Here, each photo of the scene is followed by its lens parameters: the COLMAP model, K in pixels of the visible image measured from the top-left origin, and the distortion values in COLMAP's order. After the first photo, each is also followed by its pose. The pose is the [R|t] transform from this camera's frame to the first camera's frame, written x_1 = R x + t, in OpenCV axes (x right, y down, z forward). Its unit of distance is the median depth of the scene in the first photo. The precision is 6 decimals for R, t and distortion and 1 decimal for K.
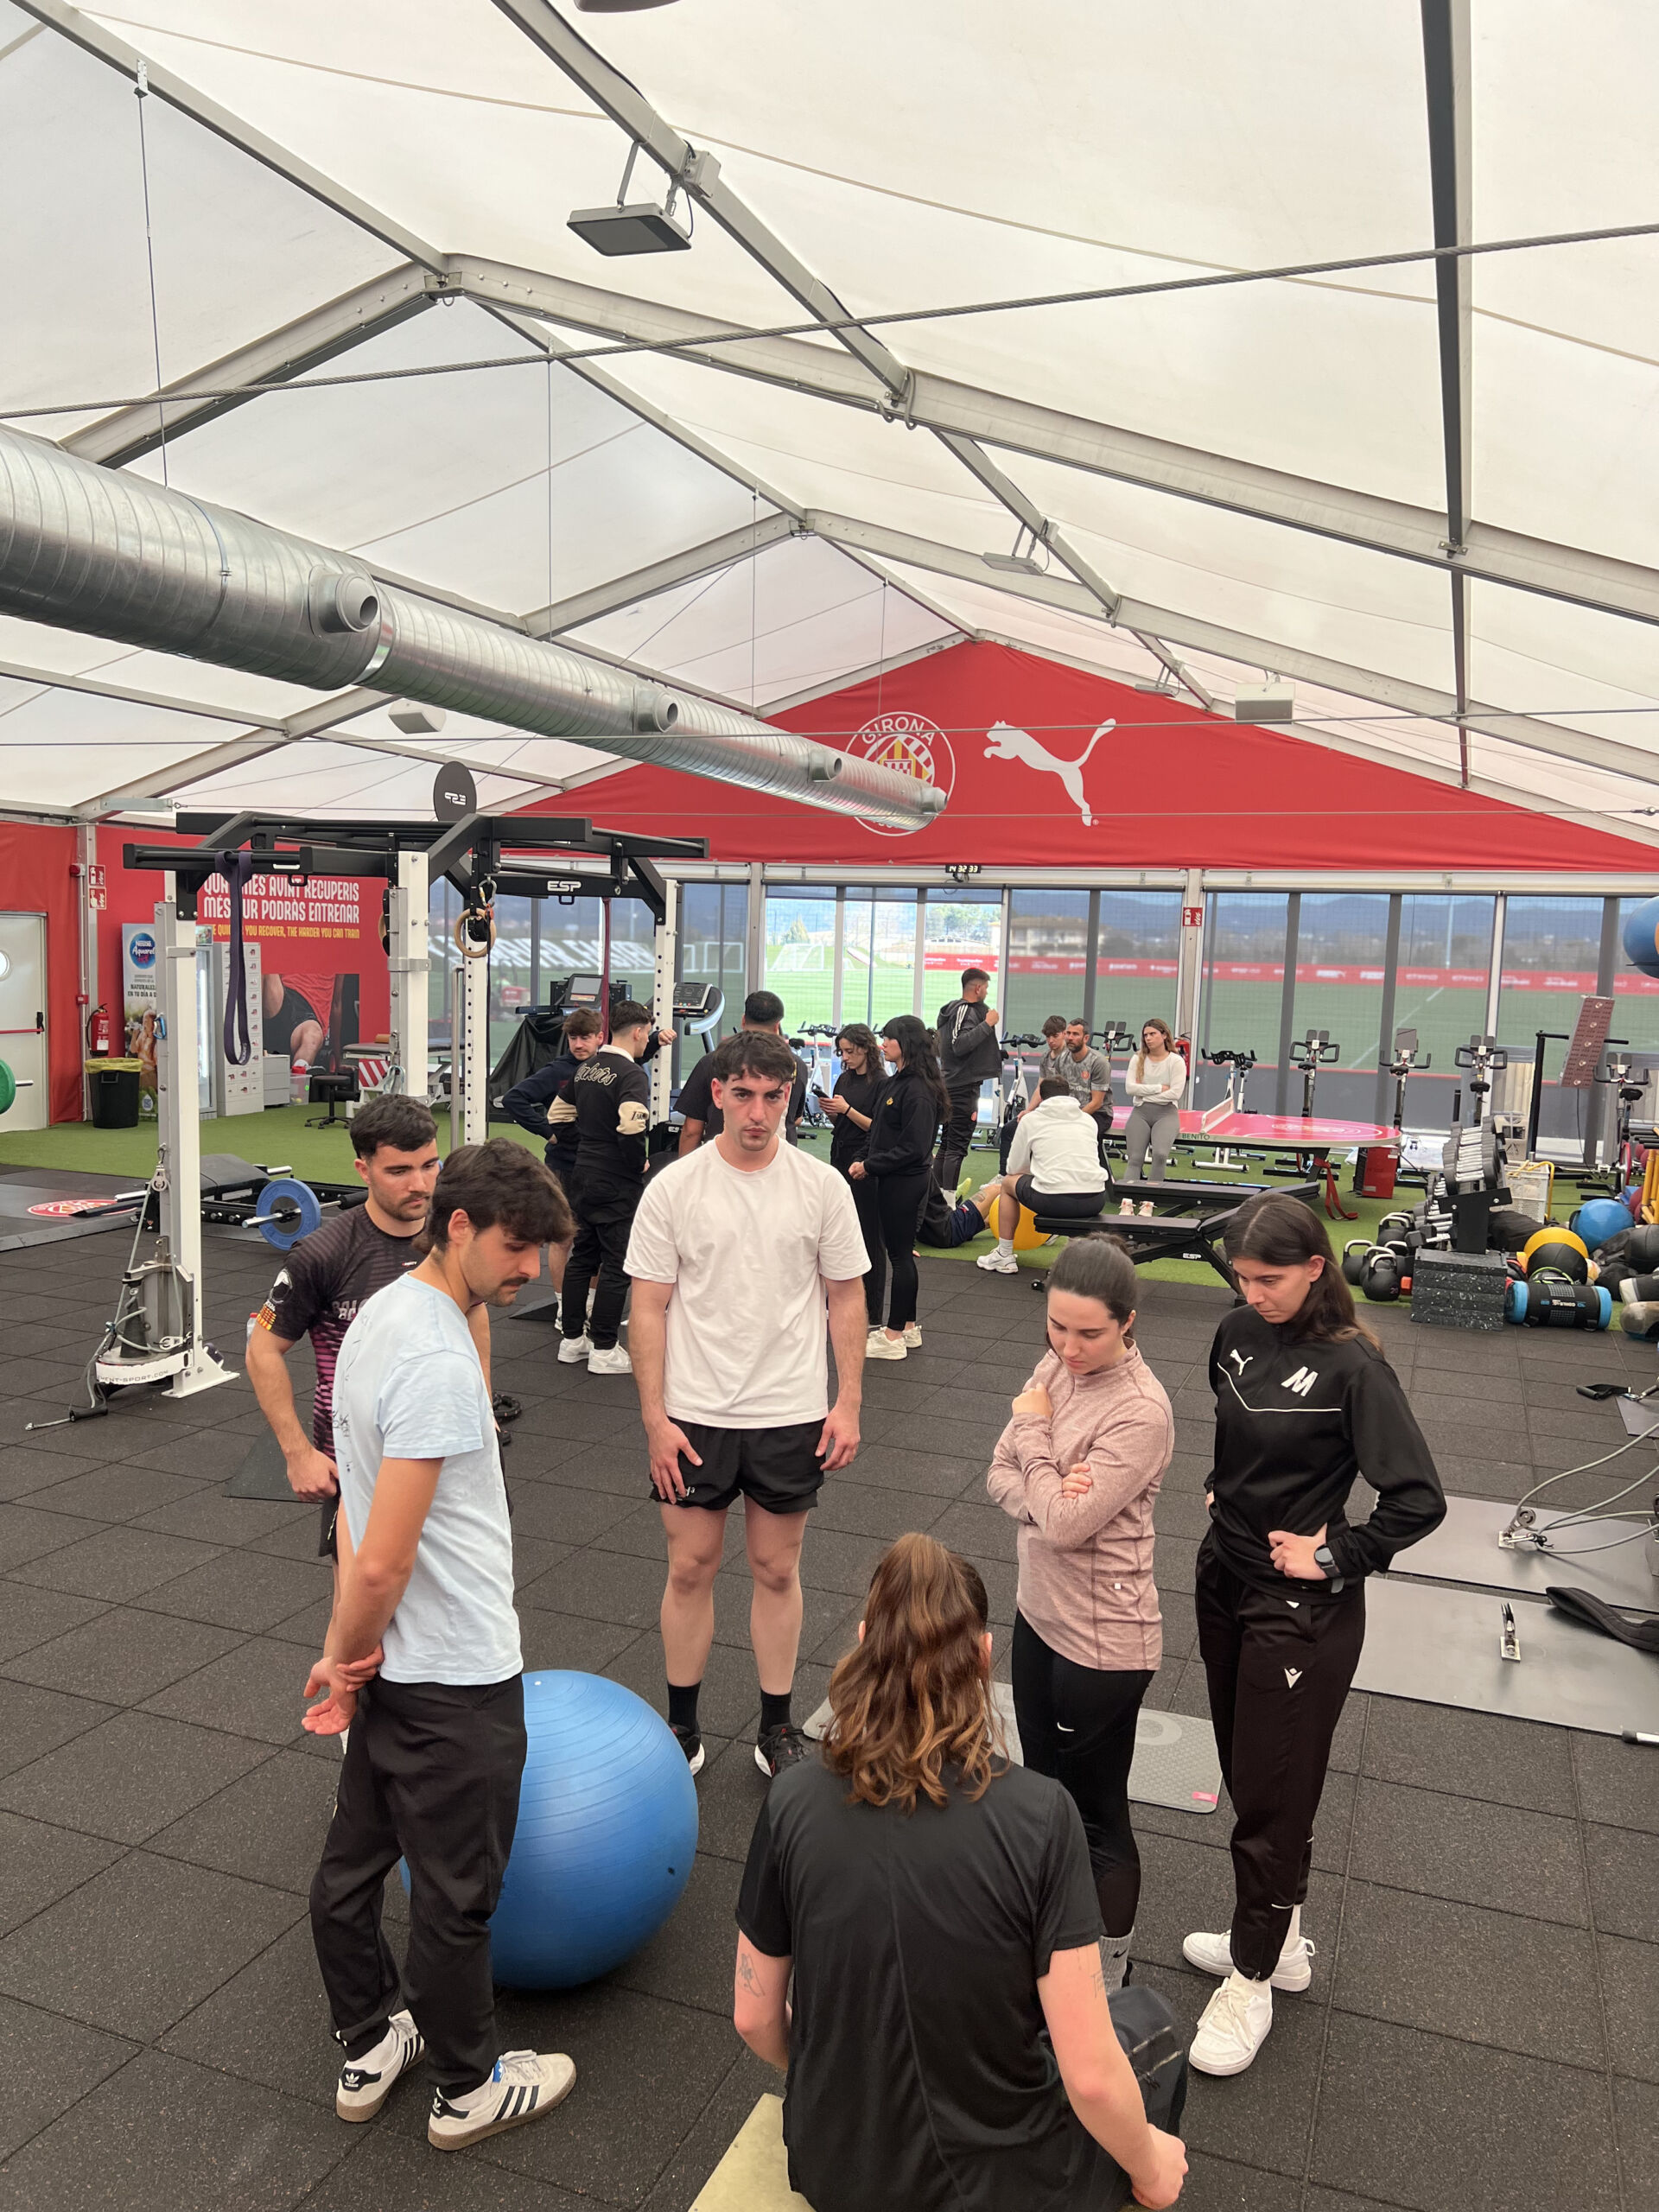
lens RADIAL K [[1674.6, 0, 823.9], [0, 1674.6, 1106.2], [0, 0, 1]] dist [-0.000981, -0.000305]
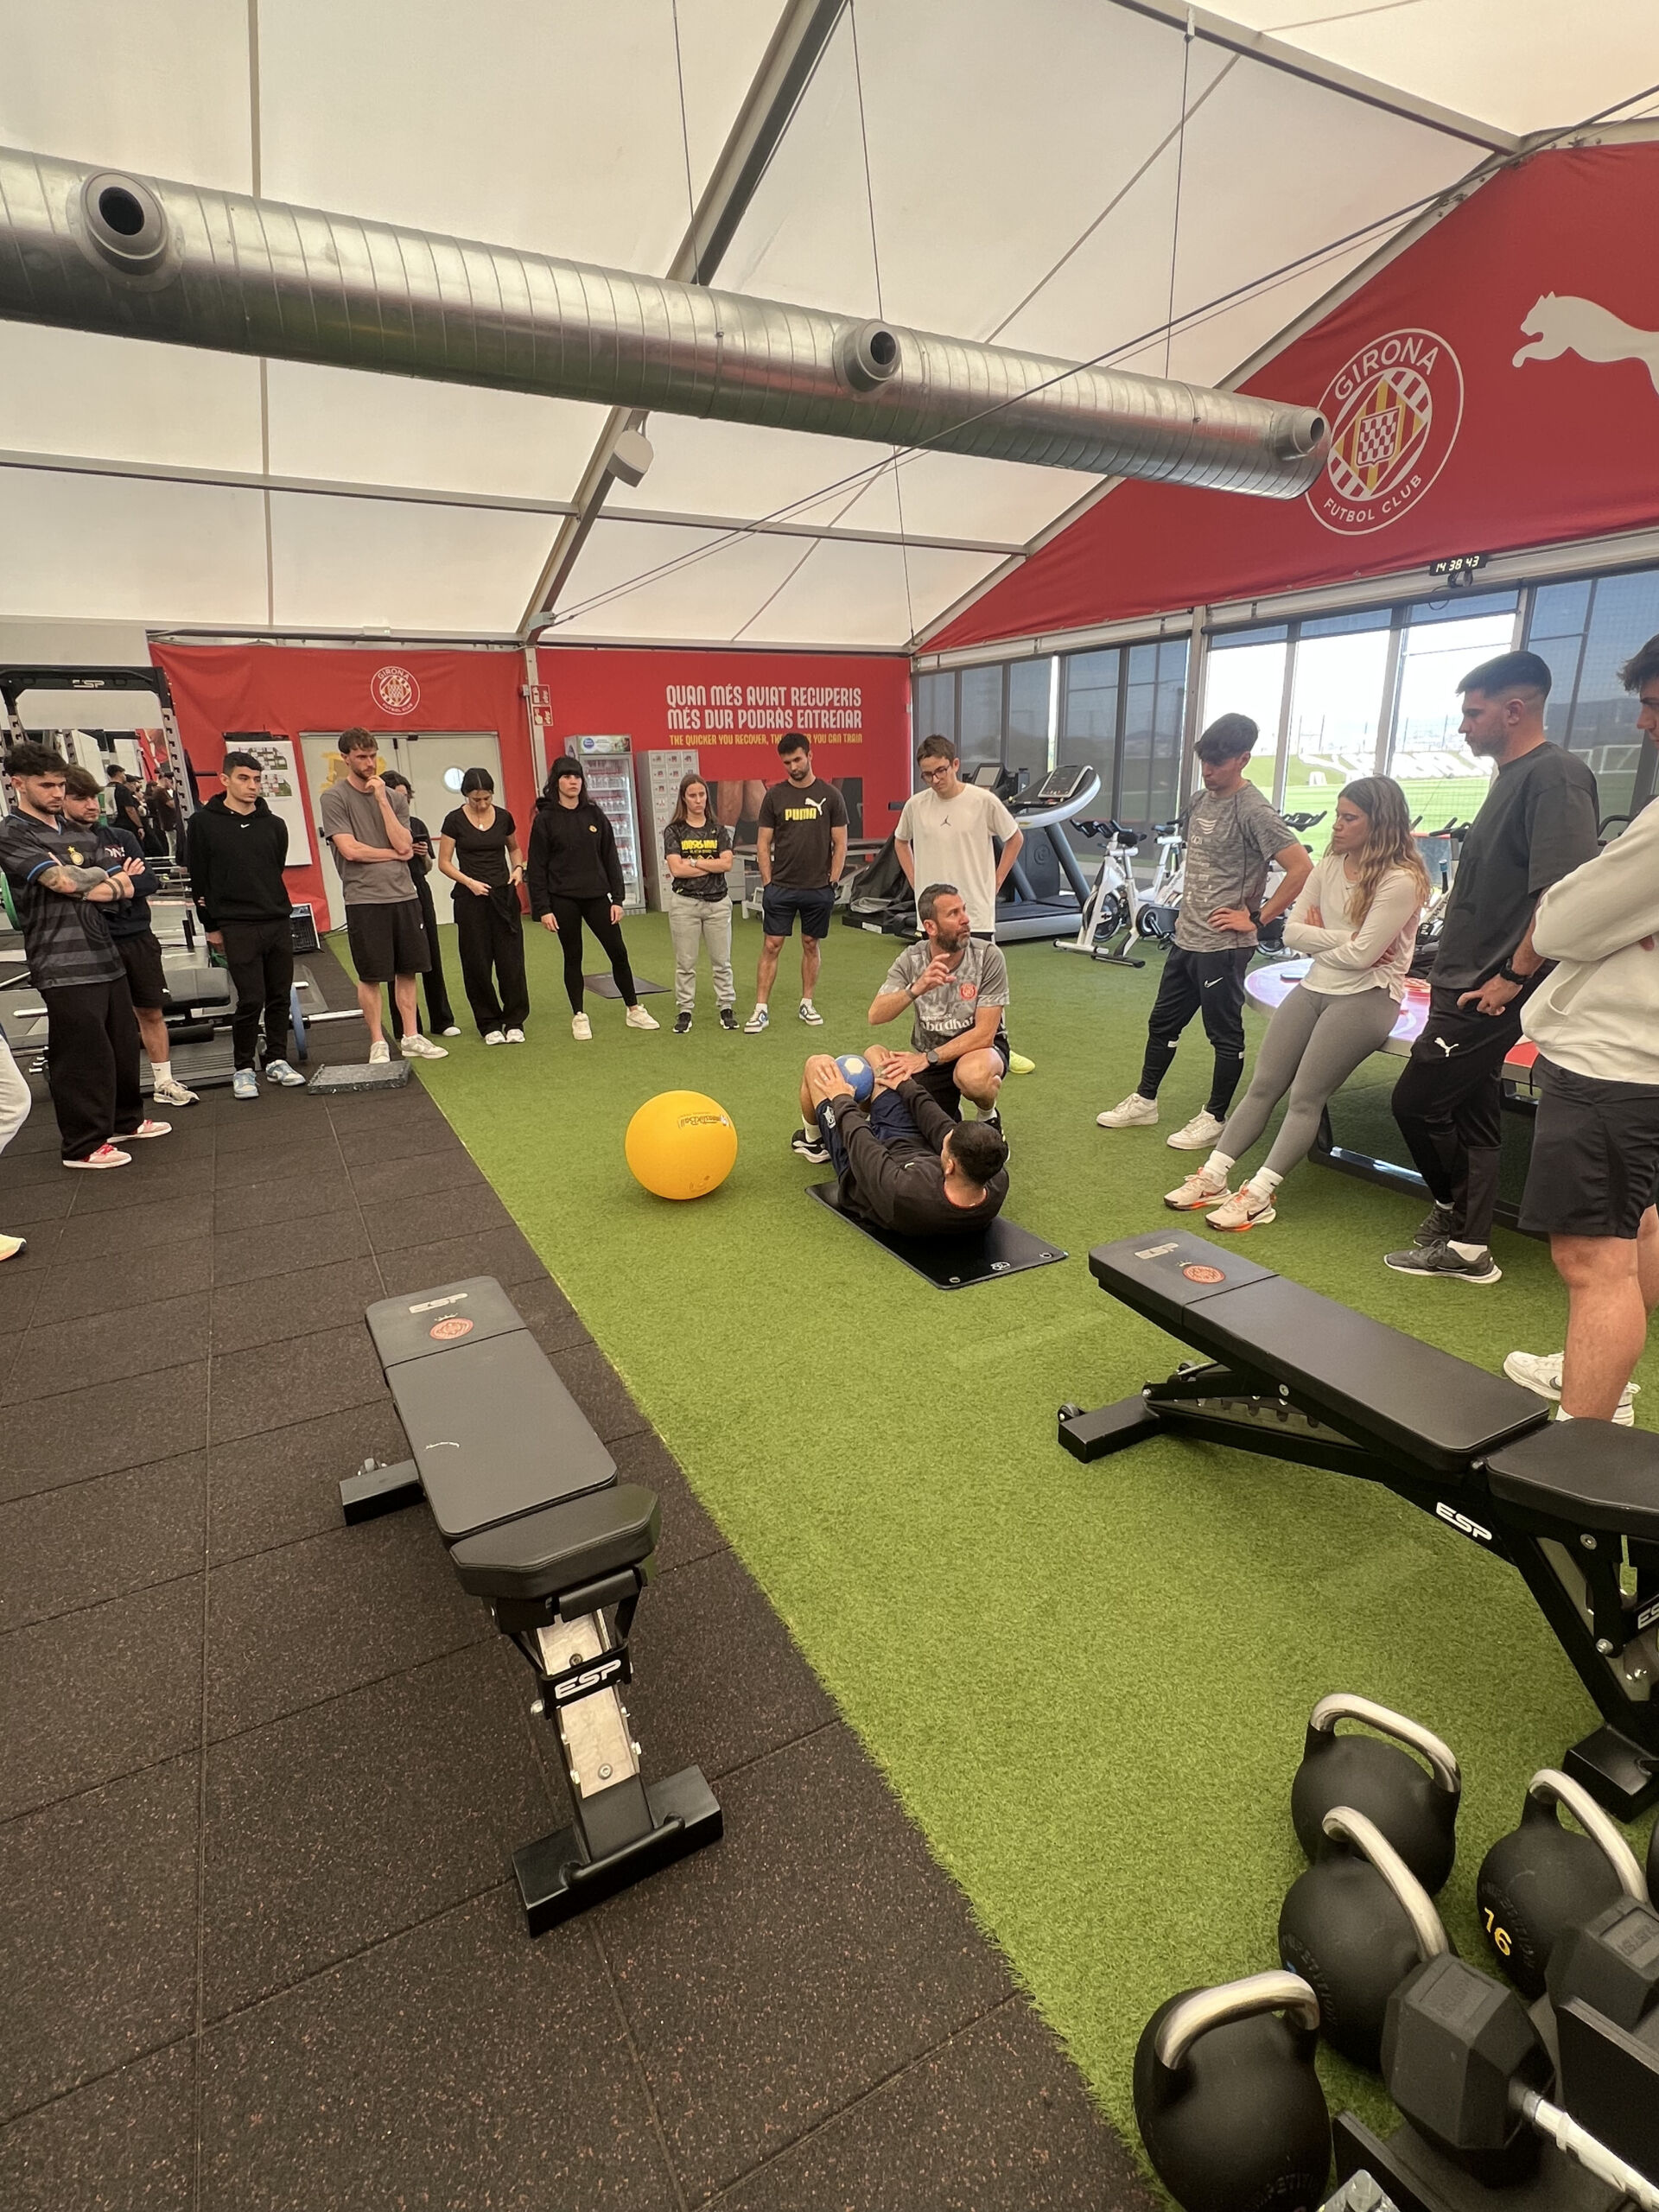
lens RADIAL K [[1073.2, 0, 830.1], [0, 1073.2, 1109.8], [0, 0, 1]] dist [-0.002253, -0.000252]
pose [[0.763149, 0.143277, -0.630139, 0.191738], [-0.011368, 0.977937, 0.208590, -0.014392], [0.646123, -0.152022, 0.747940, 0.477695]]
